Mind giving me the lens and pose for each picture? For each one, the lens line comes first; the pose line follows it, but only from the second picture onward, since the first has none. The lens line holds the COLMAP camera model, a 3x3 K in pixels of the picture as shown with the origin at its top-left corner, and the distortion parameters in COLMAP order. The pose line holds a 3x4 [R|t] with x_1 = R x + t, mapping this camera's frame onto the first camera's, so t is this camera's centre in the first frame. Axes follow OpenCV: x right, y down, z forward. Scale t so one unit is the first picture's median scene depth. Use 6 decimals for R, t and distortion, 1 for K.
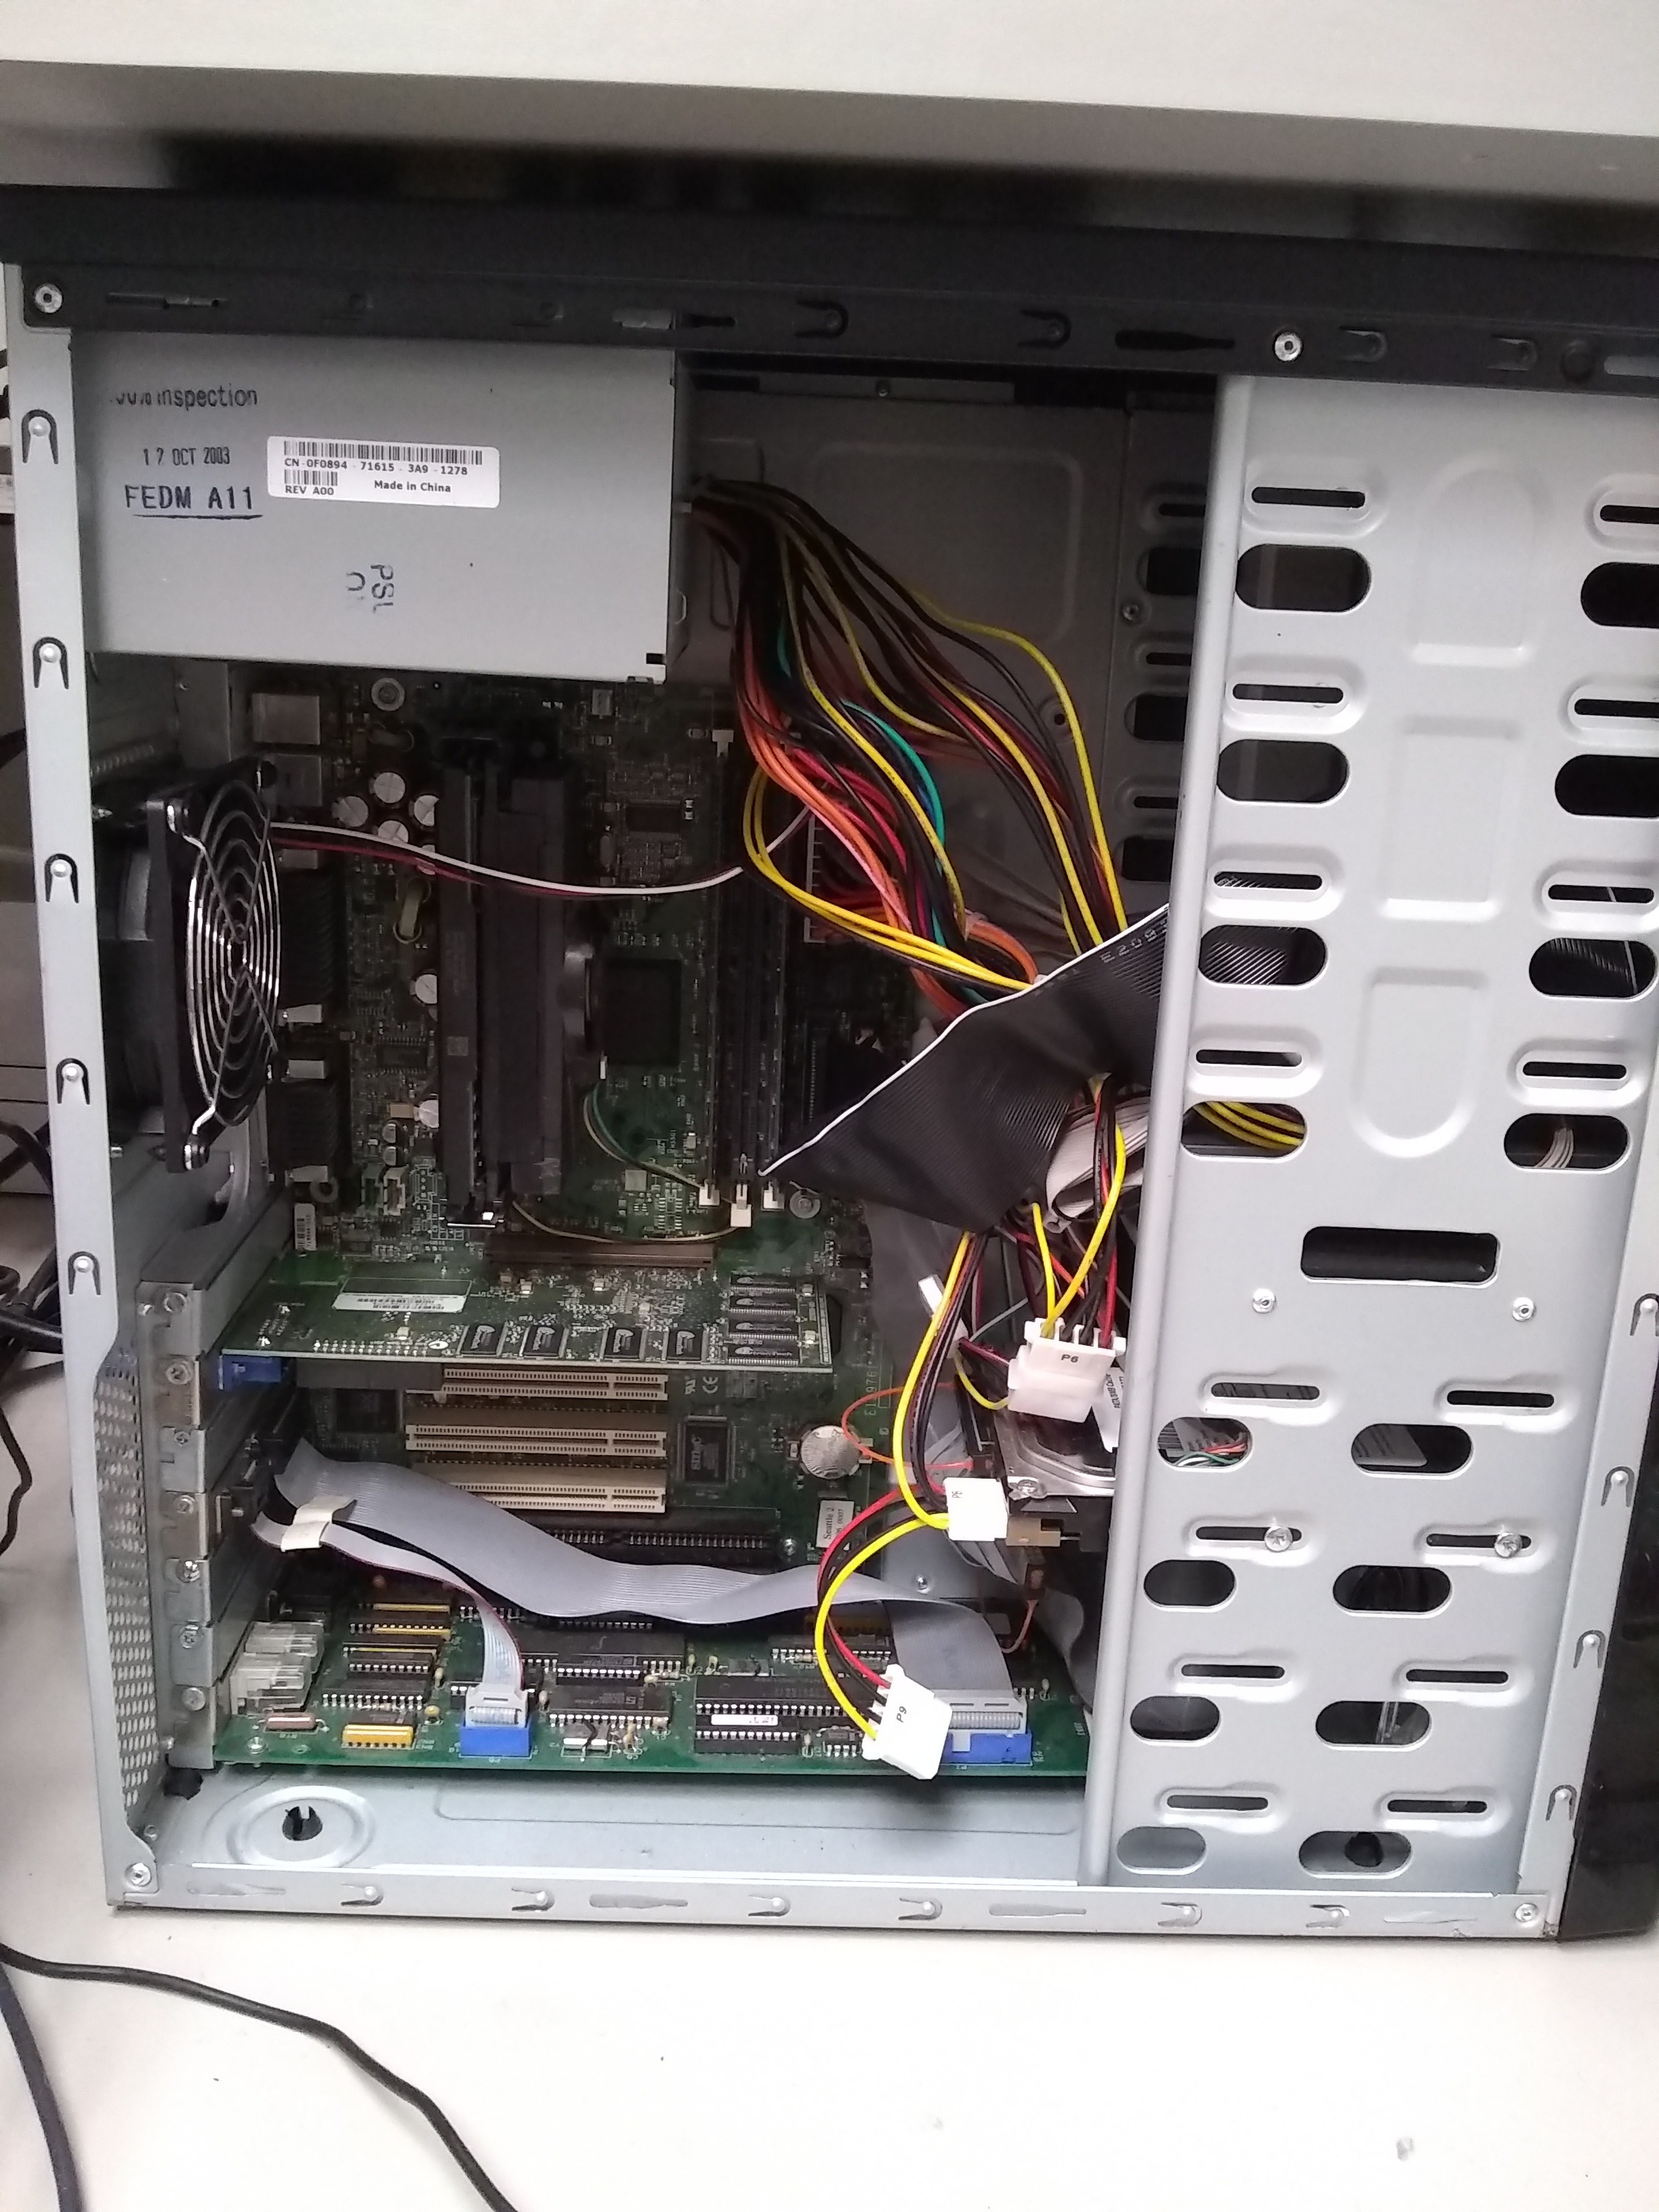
lens RADIAL K [[1969.9, 0, 811.9], [0, 1969.9, 1135.0], [0, 0, 1]] dist [0.046280, -0.207780]
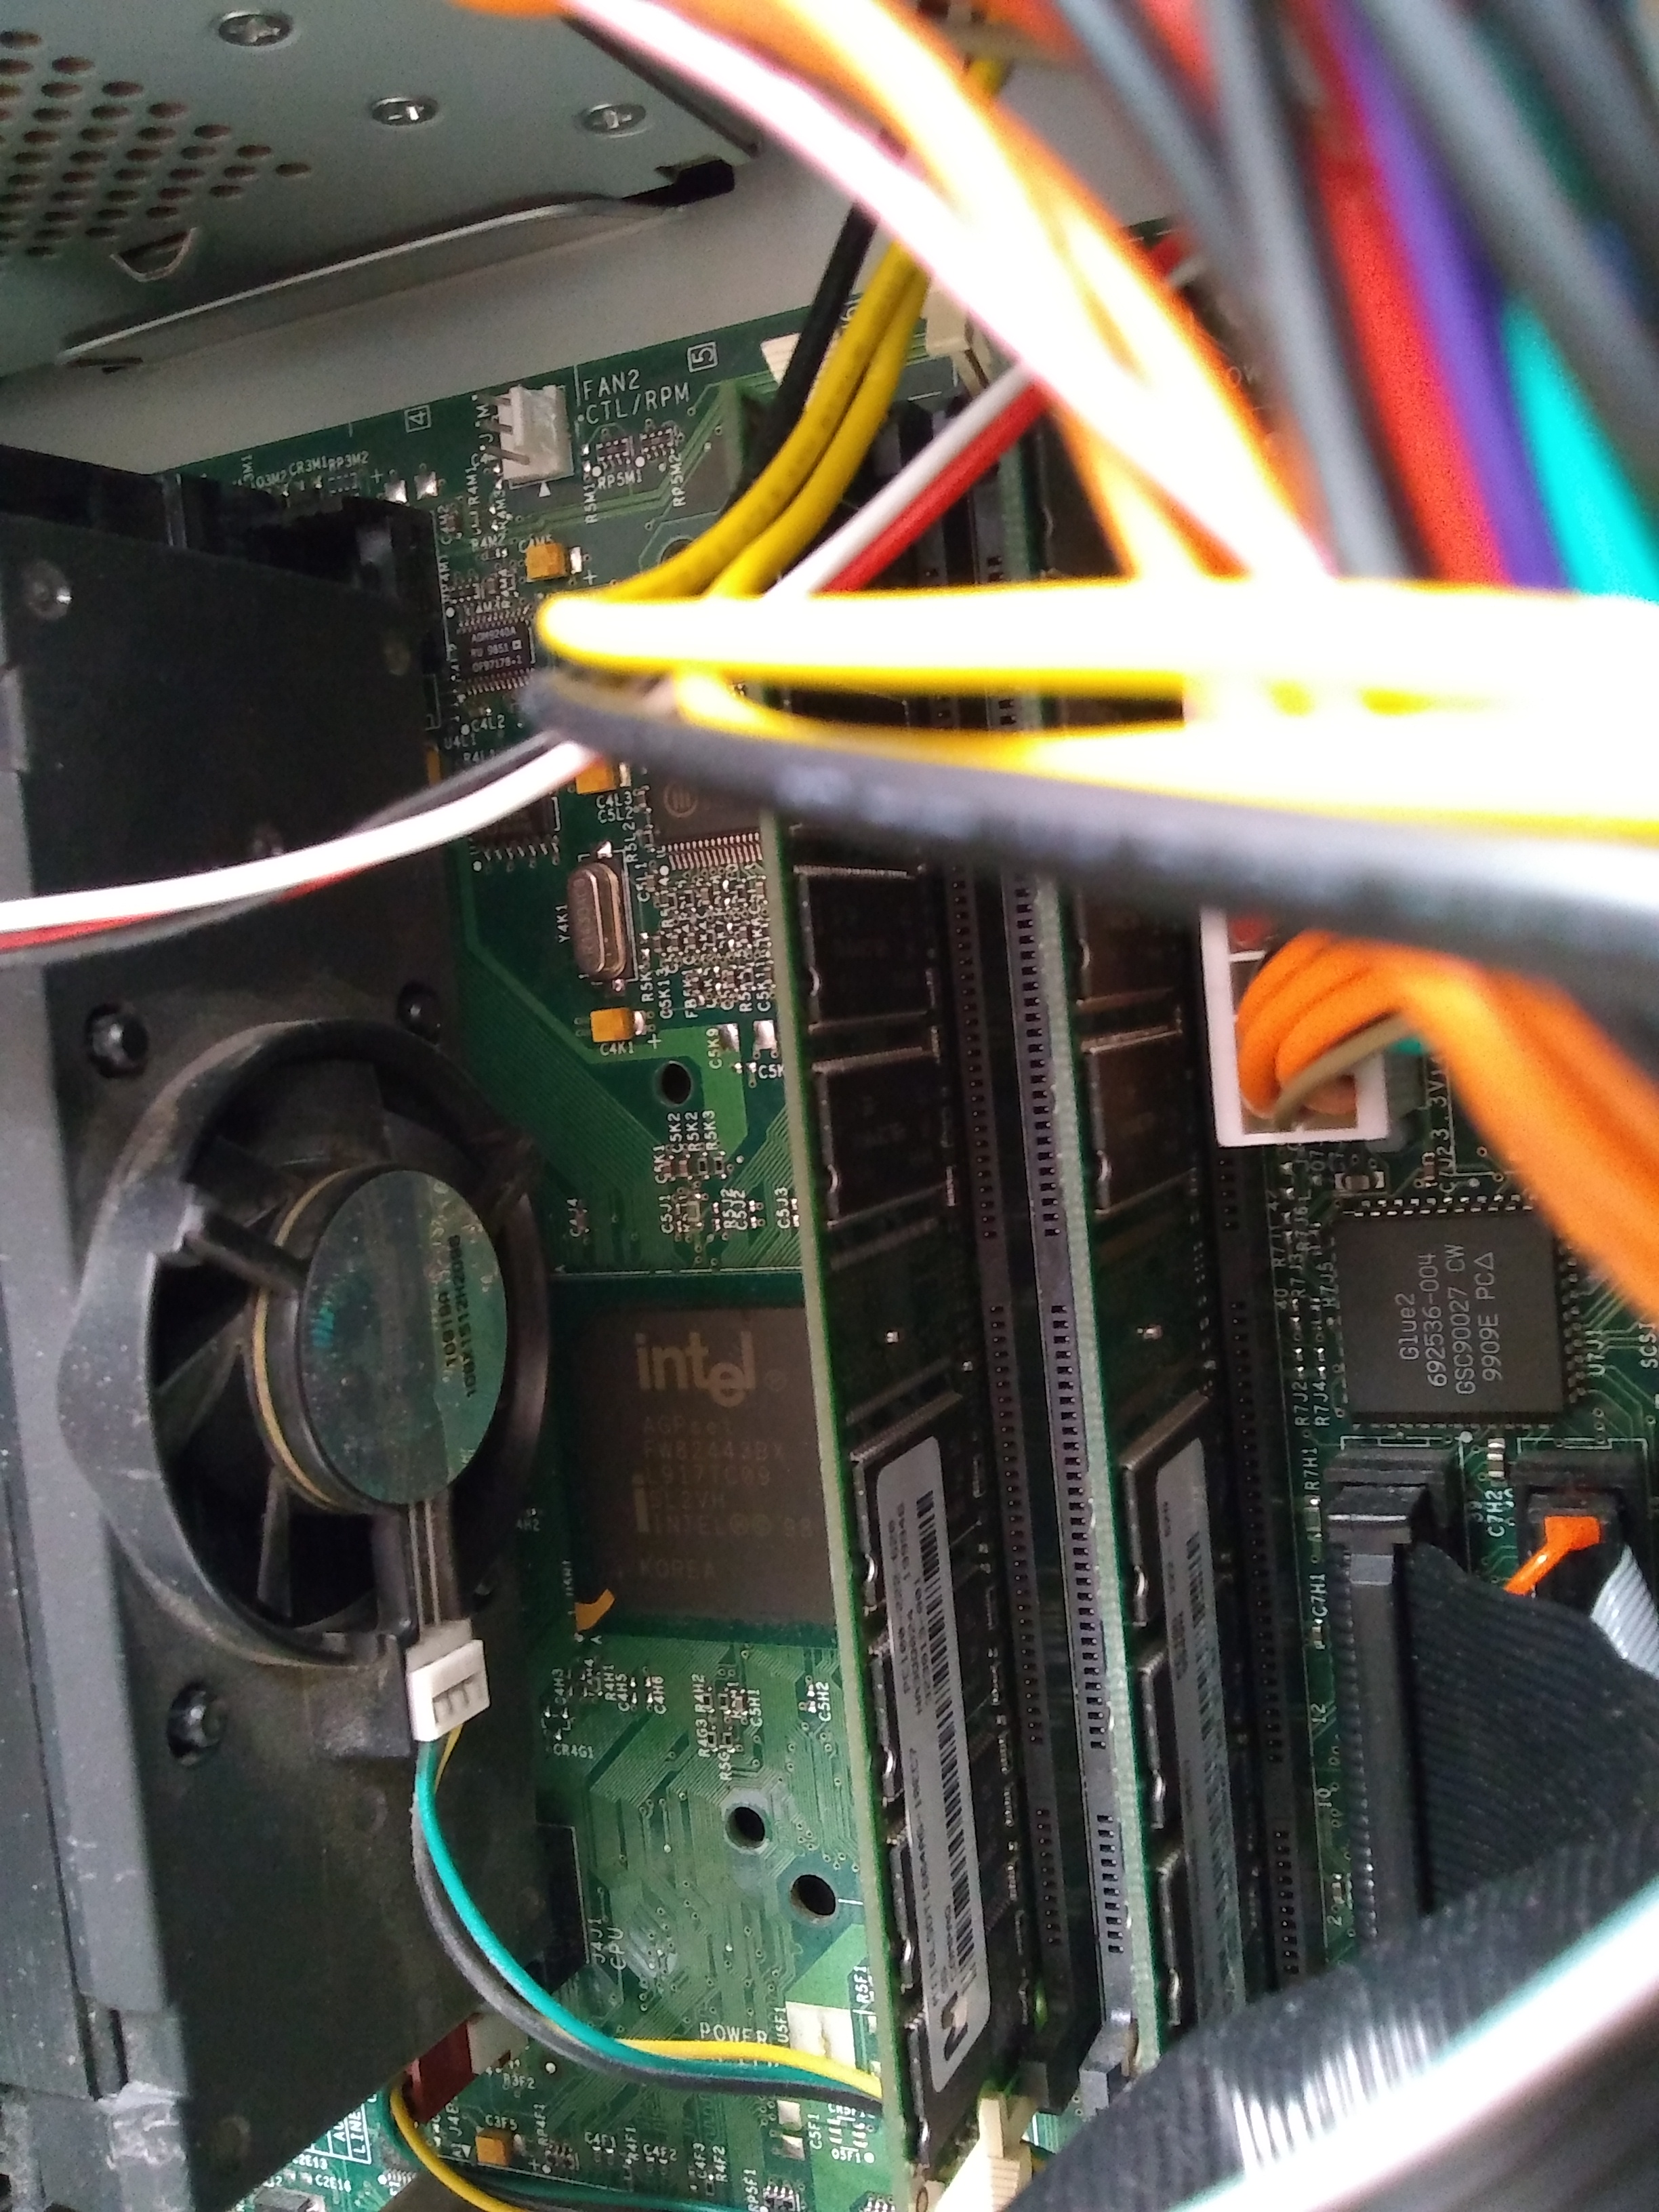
lens RADIAL K [[2025.9, 0, 823.0], [0, 2025.9, 1128.8], [0, 0, 1]] dist [0.009382, -0.090279]
pose [[0.890521, -0.093934, -0.445138, 0.058182], [0.002079, 0.979282, -0.202491, -0.049491], [0.454937, 0.179397, 0.872267, 0.731643]]
